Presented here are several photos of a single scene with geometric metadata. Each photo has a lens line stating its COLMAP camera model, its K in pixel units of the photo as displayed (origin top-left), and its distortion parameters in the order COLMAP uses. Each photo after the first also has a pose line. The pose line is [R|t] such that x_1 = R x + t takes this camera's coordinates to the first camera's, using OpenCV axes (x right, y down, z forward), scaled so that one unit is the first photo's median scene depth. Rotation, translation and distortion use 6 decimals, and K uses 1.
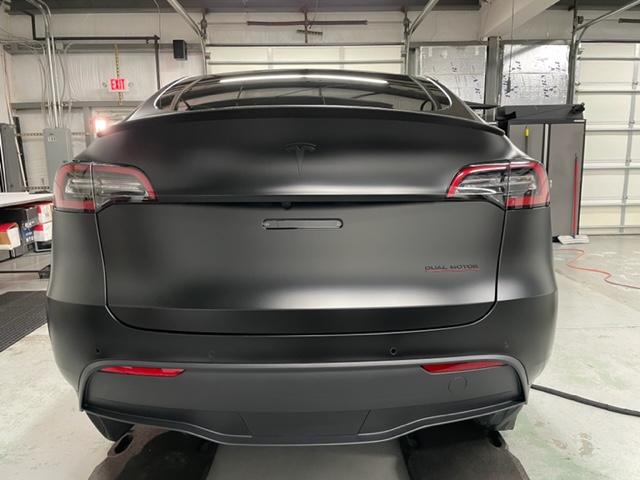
lens RADIAL K [[486.9, 0, 324.3], [0, 486.9, 237.5], [0, 0, 1]] dist [0.087042, -0.118881]
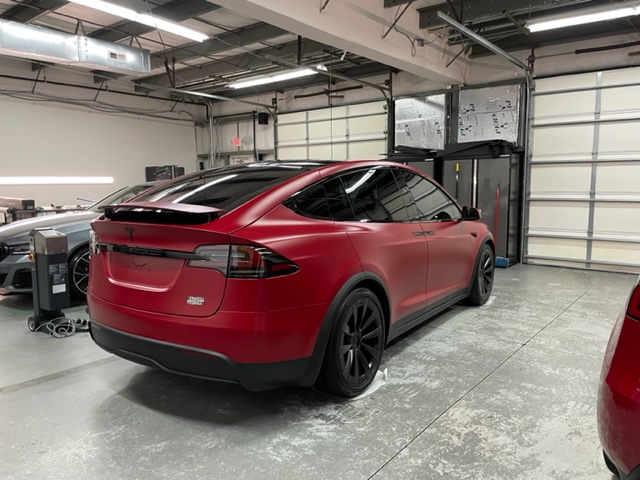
lens RADIAL K [[483.6, 0, 315.5], [0, 483.6, 243.6], [0, 0, 1]] dist [0.083619, -0.112413]
pose [[0.762834, 0.085813, -0.640874, 0.861697], [-0.105103, 0.994429, 0.008050, -0.009189], [0.637995, 0.061217, 0.767604, -0.069909]]
